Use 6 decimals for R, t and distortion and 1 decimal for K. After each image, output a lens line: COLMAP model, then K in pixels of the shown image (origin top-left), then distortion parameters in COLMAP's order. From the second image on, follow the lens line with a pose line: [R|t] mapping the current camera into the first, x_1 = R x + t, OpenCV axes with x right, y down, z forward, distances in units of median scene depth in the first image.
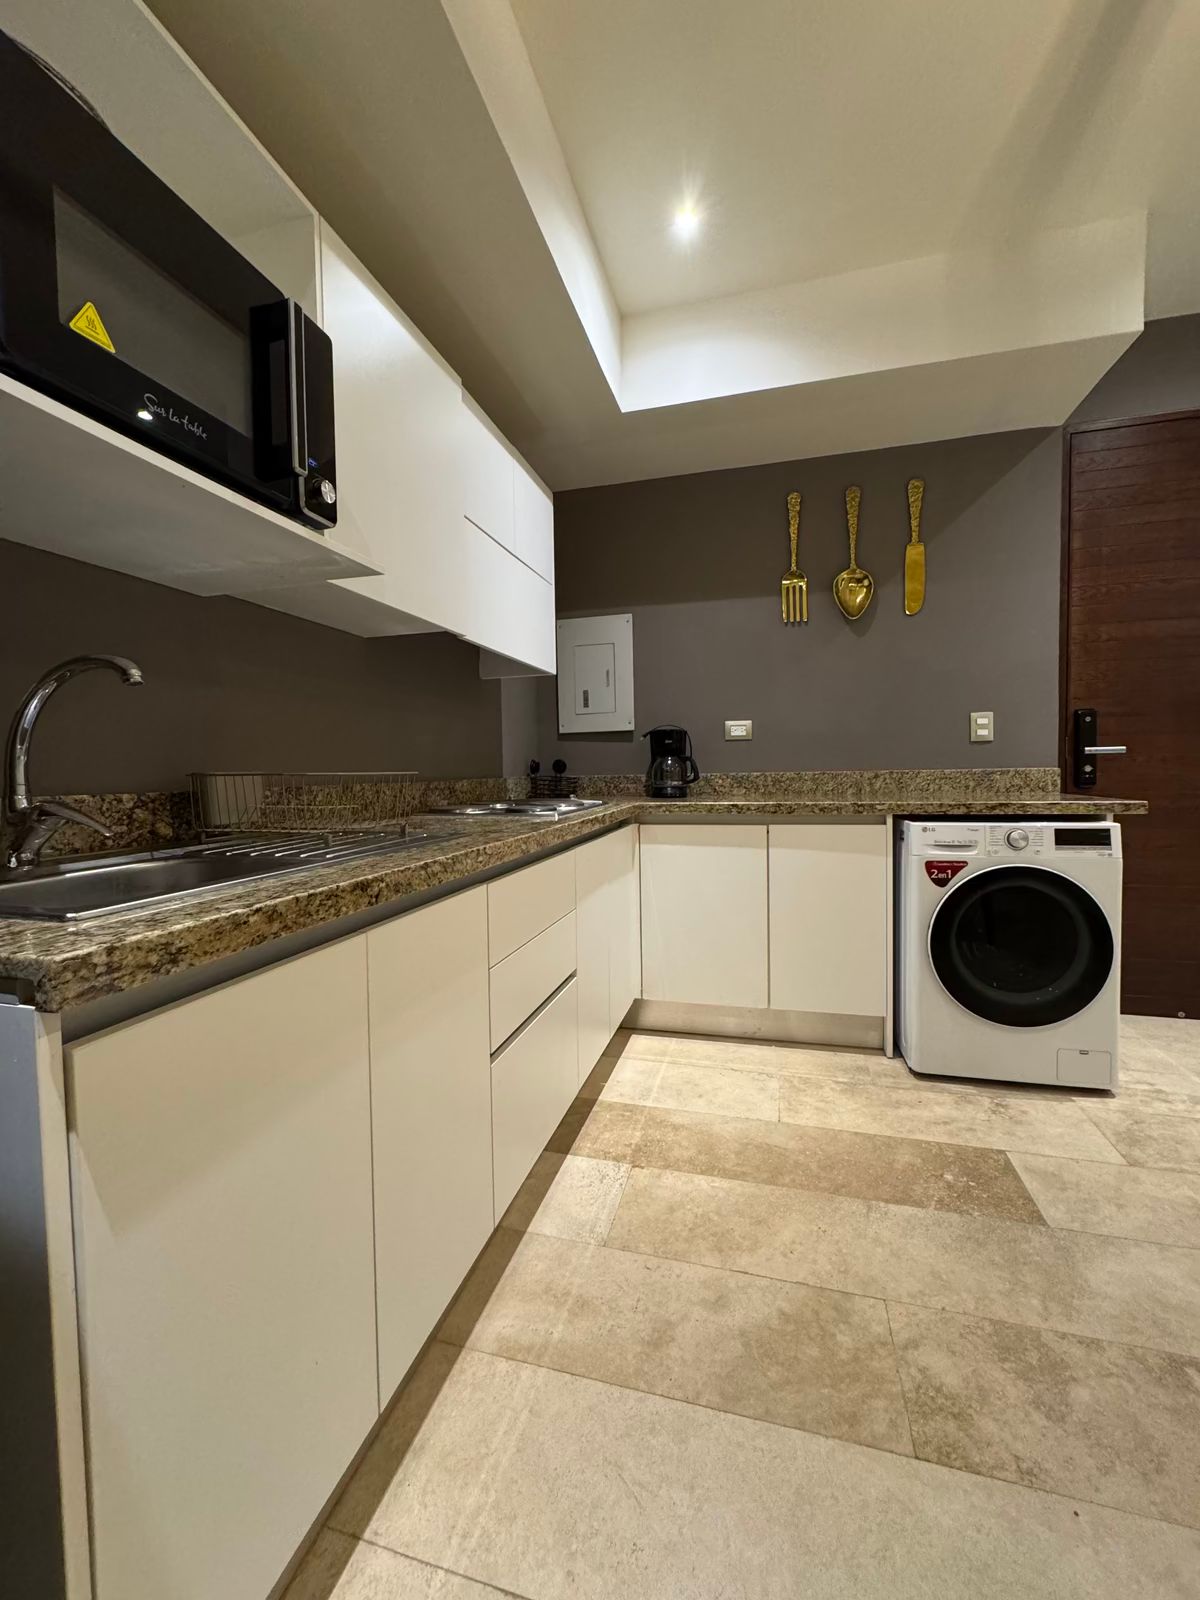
lens RADIAL K [[642.5, 0, 598.4], [0, 642.5, 797.2], [0, 0, 1]] dist [-0.003309, 0.000828]
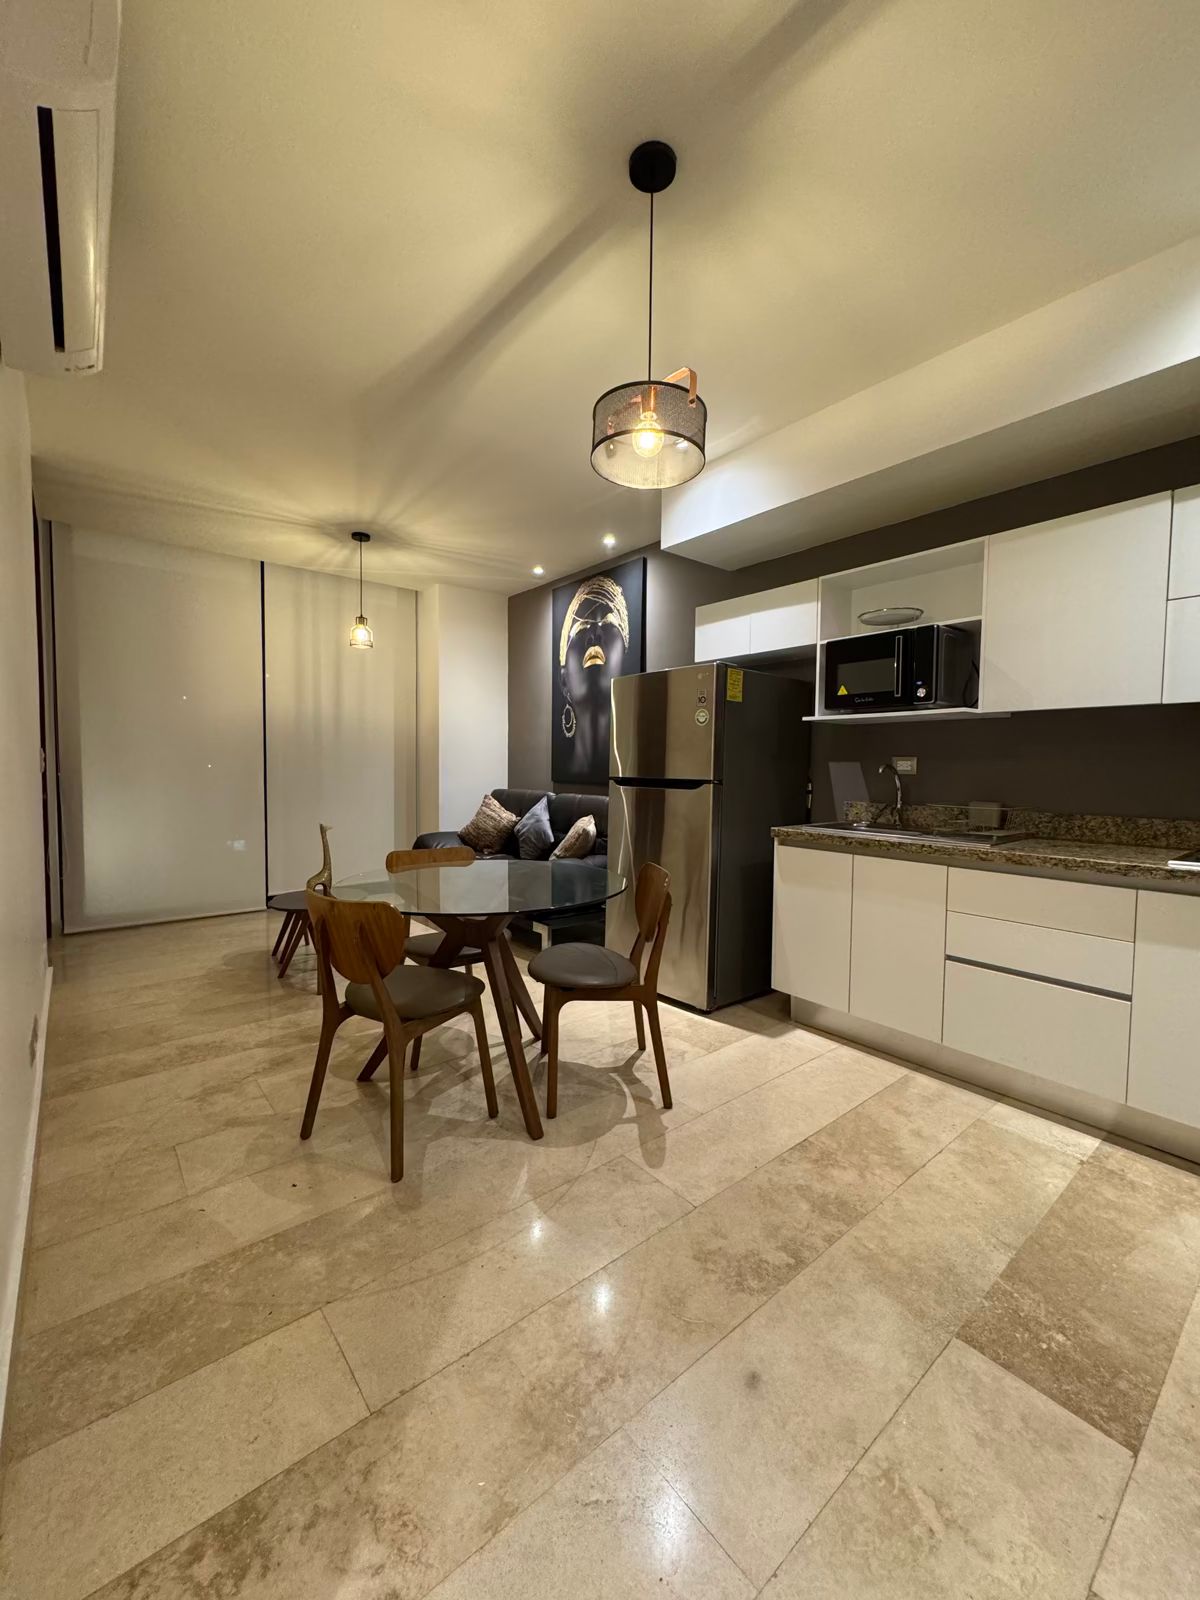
lens RADIAL K [[641.2, 0, 597.8], [0, 641.2, 796.9], [0, 0, 1]] dist [-0.004153, 0.000345]
pose [[-0.575960, 0.050612, -0.815910, 1.291267], [-0.036372, 0.995507, 0.087428, -0.133015], [0.816668, 0.080031, -0.571531, 0.781484]]
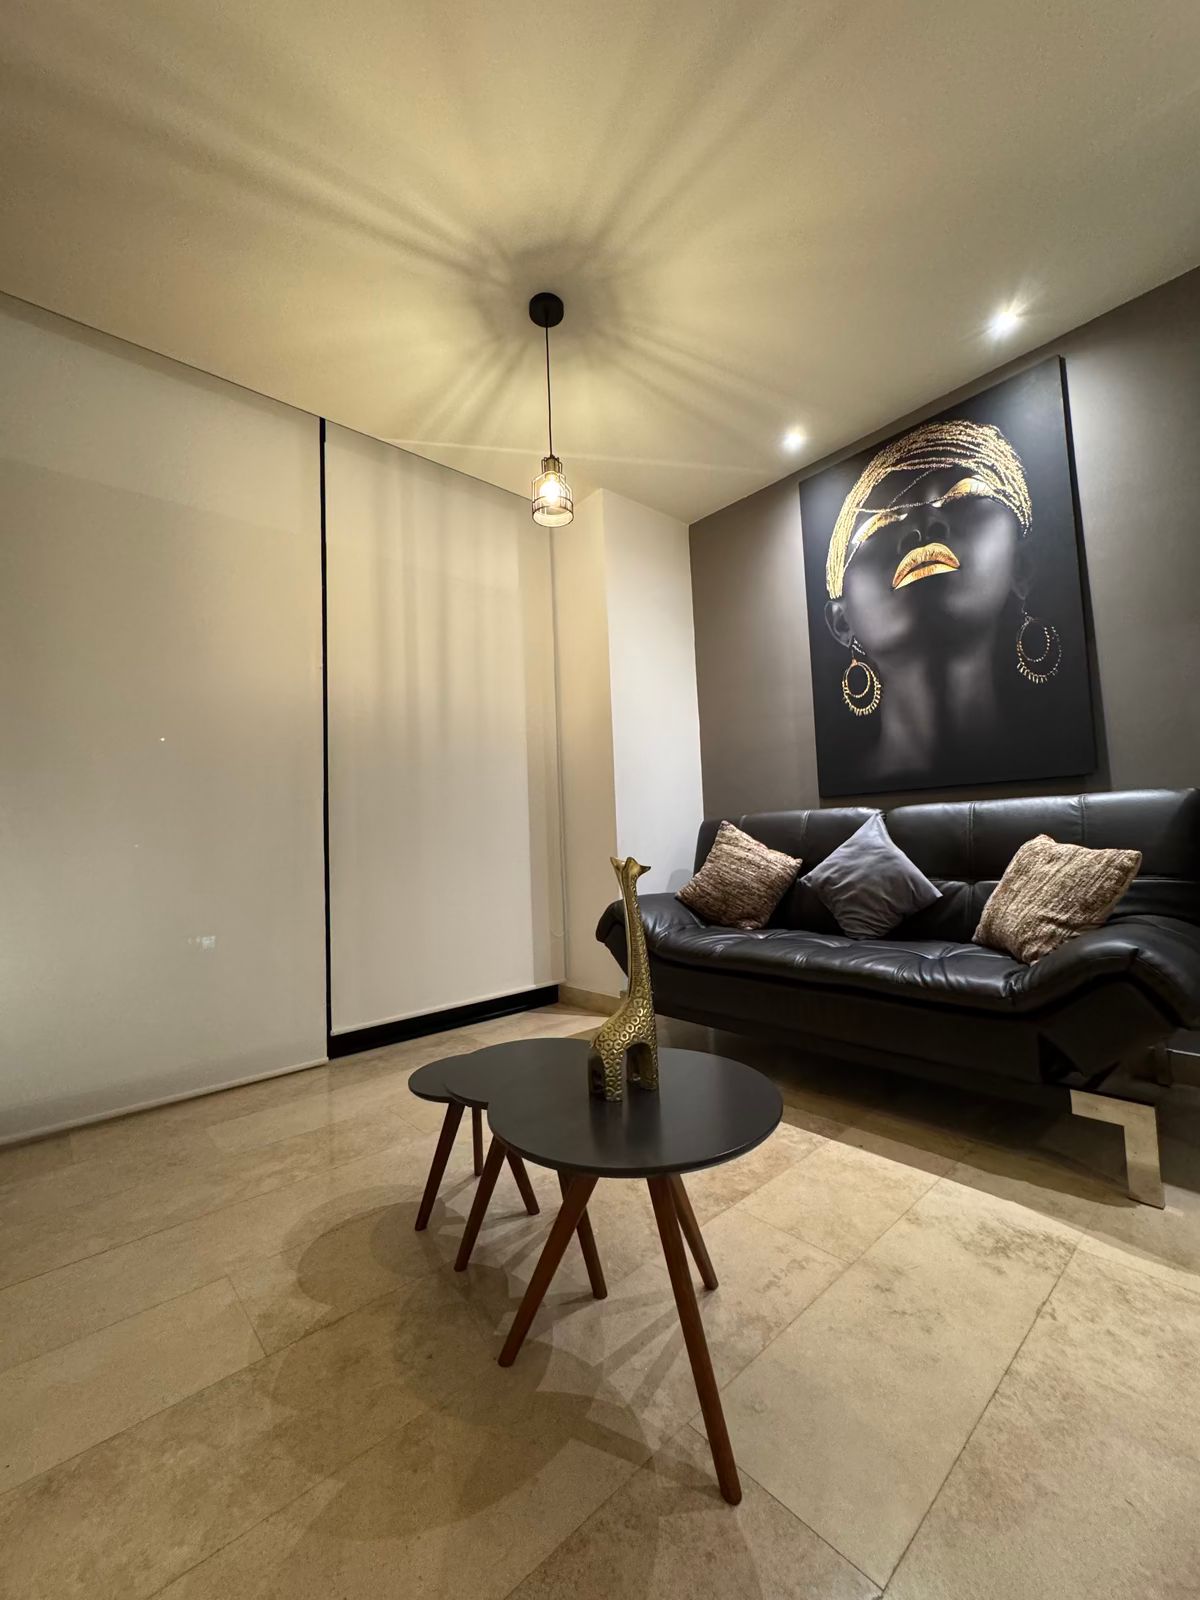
lens RADIAL K [[642.5, 0, 598.4], [0, 642.5, 797.2], [0, 0, 1]] dist [-0.003309, 0.000828]
pose [[-0.542952, -0.016844, -0.839595, 0.782917], [0.011612, 0.999553, -0.027563, 0.090864], [0.839684, -0.024714, -0.542513, -0.589621]]
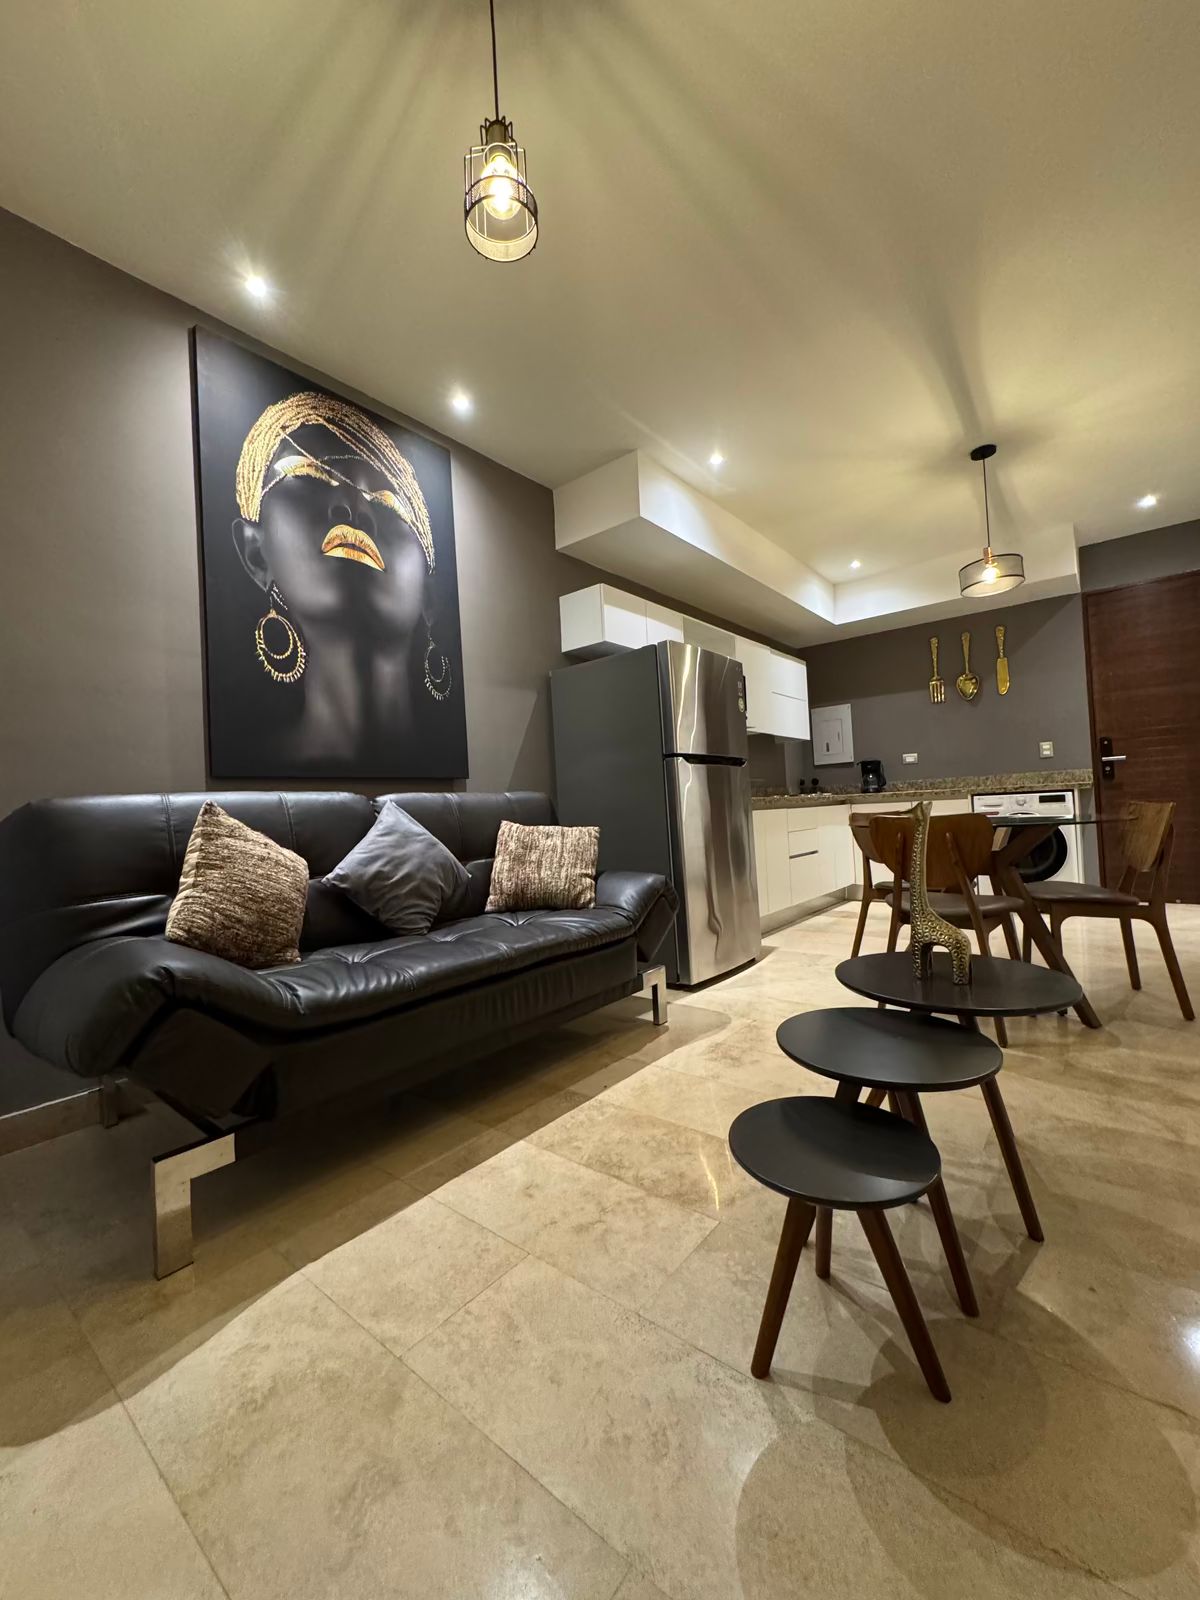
lens RADIAL K [[642.5, 0, 598.4], [0, 642.5, 797.2], [0, 0, 1]] dist [-0.003309, 0.000828]
pose [[0.914107, -0.036197, -0.403855, 0.207894], [0.014914, 0.998335, -0.055723, 0.164303], [0.405199, 0.044914, 0.913125, -1.781186]]
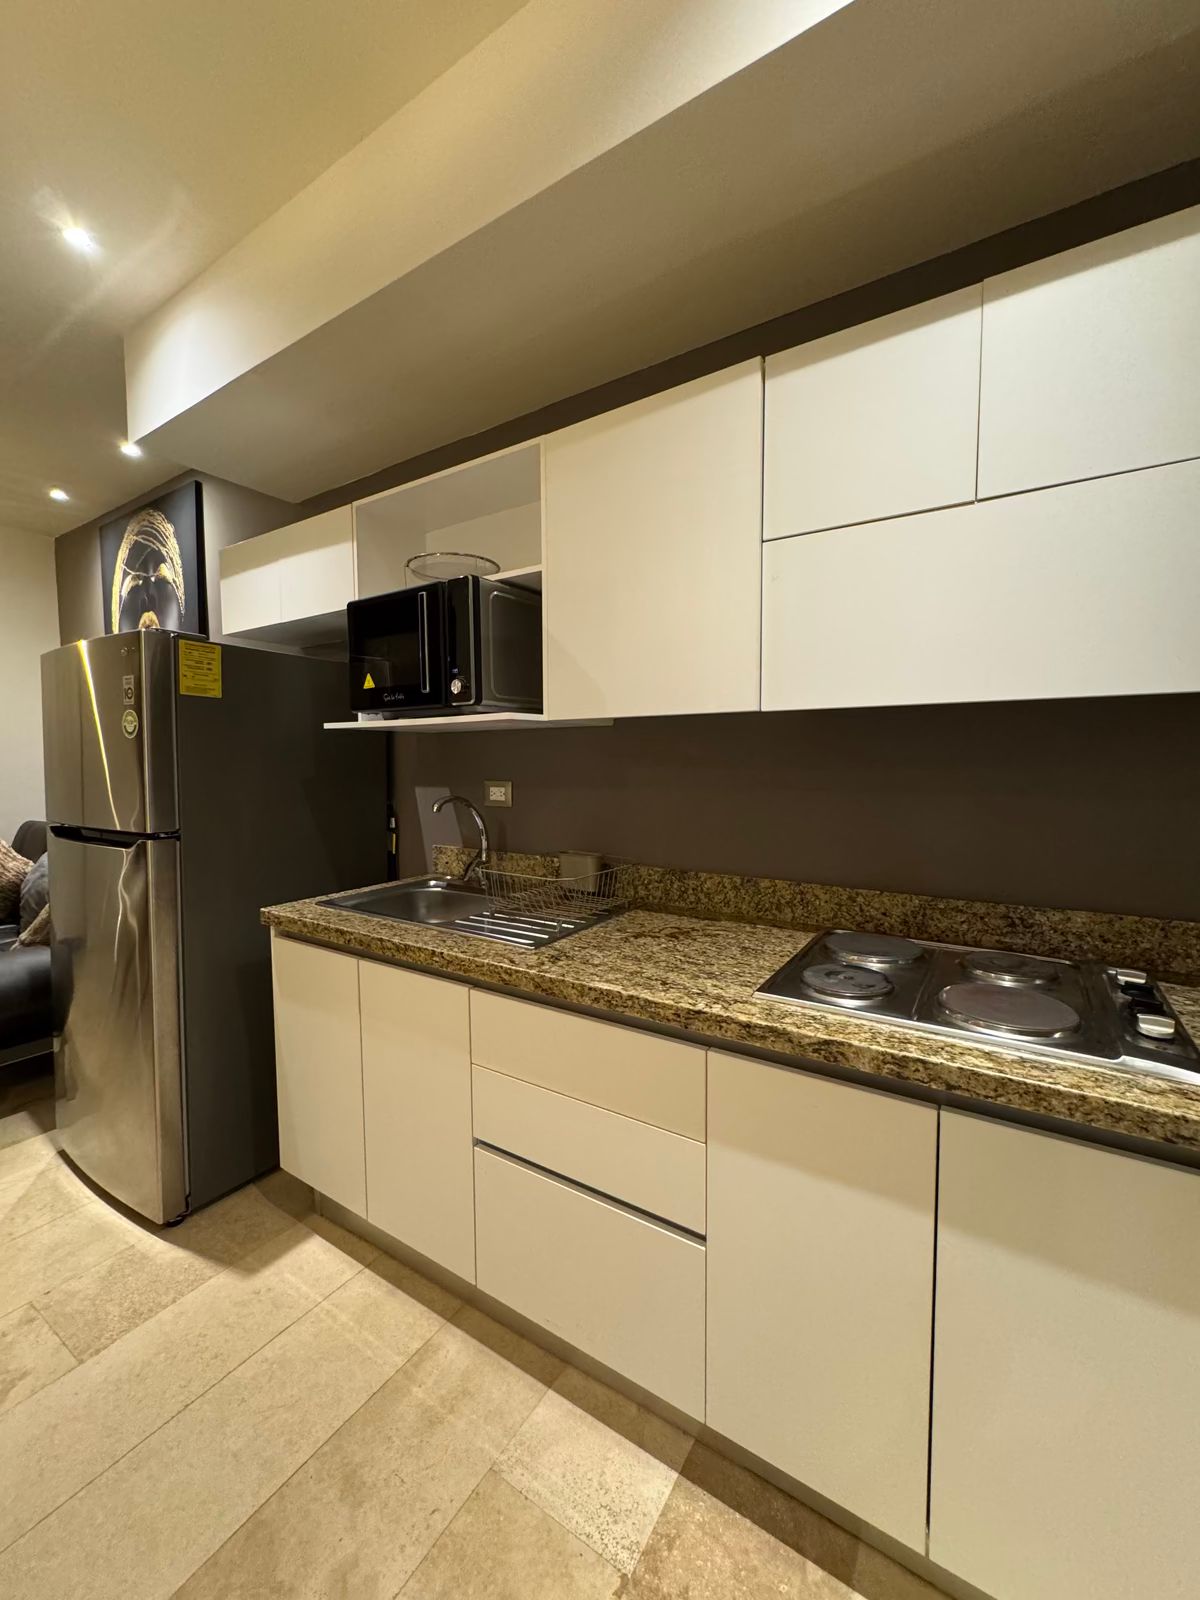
lens RADIAL K [[642.5, 0, 598.4], [0, 642.5, 797.2], [0, 0, 1]] dist [-0.003309, 0.000828]
pose [[-0.297887, 0.075385, -0.951620, 0.518107], [-0.031371, 0.995566, 0.088686, -0.197098], [0.954086, 0.056272, -0.294201, 0.976419]]
